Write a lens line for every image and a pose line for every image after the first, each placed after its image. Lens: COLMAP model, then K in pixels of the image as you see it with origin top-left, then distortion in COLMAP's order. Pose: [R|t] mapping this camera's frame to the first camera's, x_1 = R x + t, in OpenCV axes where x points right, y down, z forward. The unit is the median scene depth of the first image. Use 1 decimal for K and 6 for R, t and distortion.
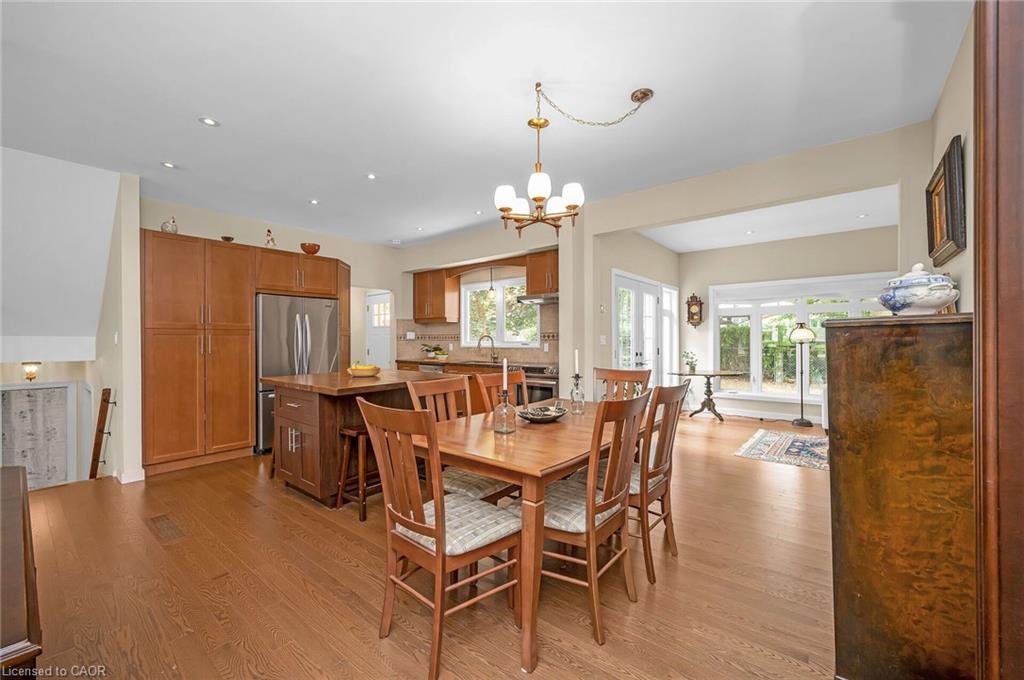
lens RADIAL K [[418.8, 0, 504.6], [0, 418.8, 340.4], [0, 0, 1]] dist [-0.001917, -0.000495]
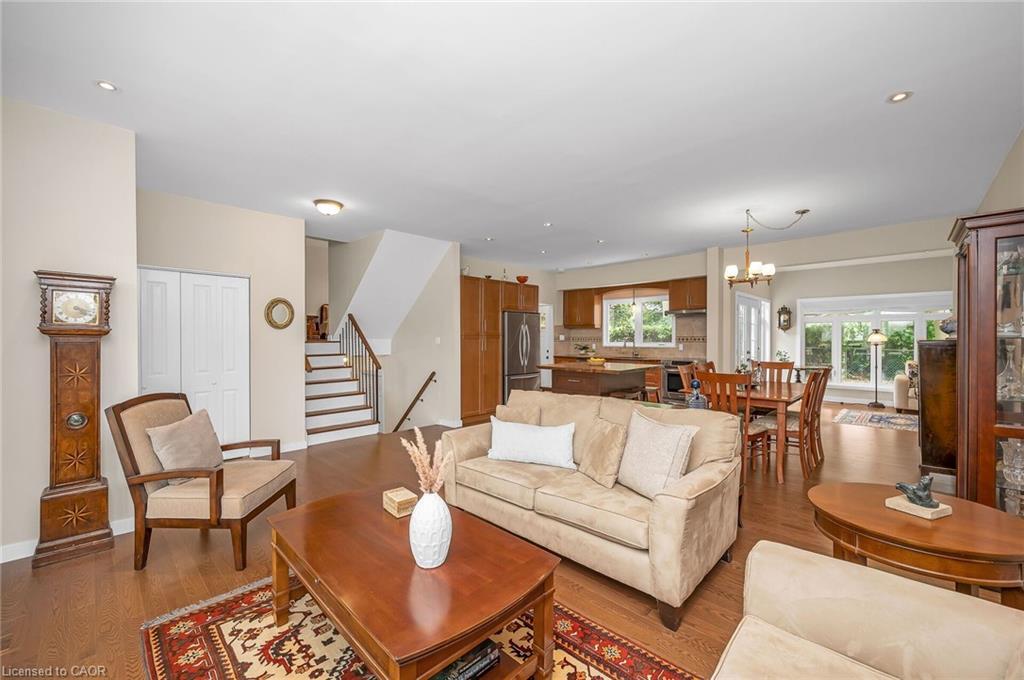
lens RADIAL K [[409.4, 0, 512.5], [0, 409.4, 341.1], [0, 0, 1]] dist [-0.002211, -0.000260]
pose [[0.996887, 0.002931, -0.078787, -0.304679], [-0.002411, 0.999975, 0.006687, -0.010000], [0.078804, -0.006476, 0.996869, -0.342336]]
